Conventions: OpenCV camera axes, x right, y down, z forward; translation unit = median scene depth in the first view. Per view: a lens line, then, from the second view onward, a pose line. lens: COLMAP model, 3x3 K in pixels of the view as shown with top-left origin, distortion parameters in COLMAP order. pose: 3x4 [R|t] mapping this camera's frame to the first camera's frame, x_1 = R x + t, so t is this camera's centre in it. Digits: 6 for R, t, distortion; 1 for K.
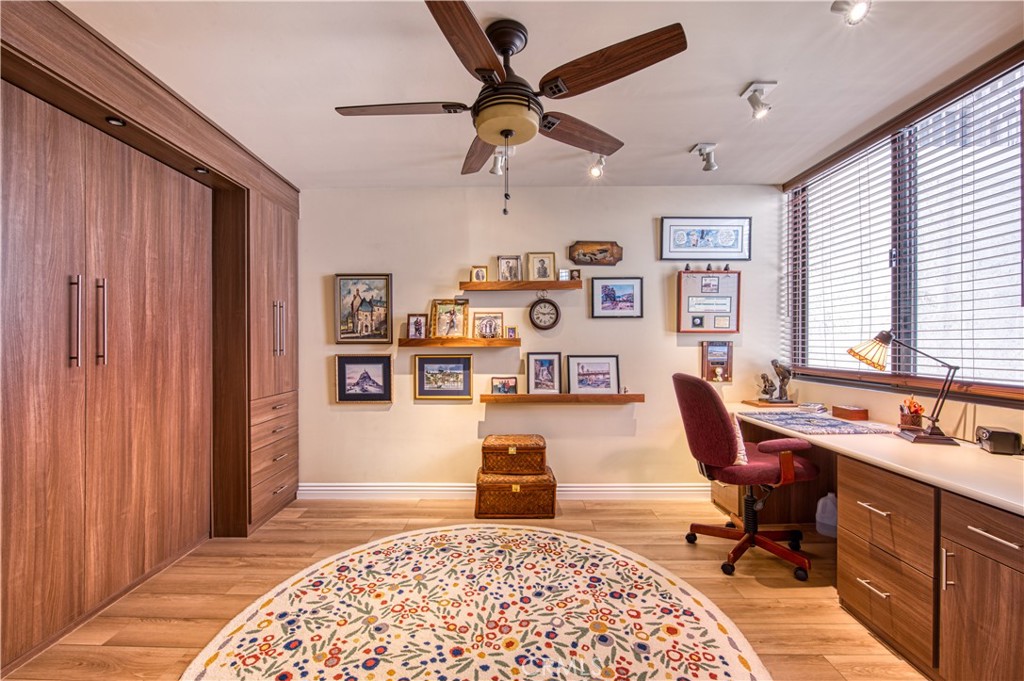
lens RADIAL K [[433.3, 0, 509.8], [0, 433.3, 341.9], [0, 0, 1]] dist [-0.001297, -0.000217]
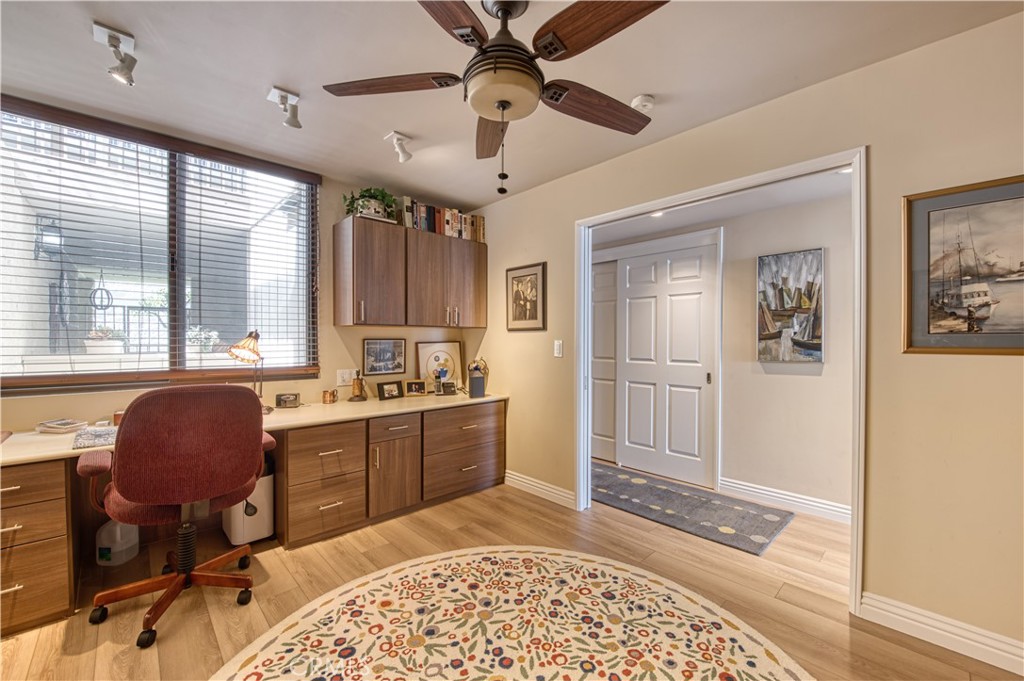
lens RADIAL K [[414.2, 0, 508.4], [0, 414.2, 341.7], [0, 0, 1]] dist [-0.003619, -0.000281]
pose [[-0.694733, -0.004345, 0.719255, -0.593035], [-0.003306, 0.999990, 0.002848, -0.002604], [-0.719260, -0.000399, -0.694740, 1.503797]]
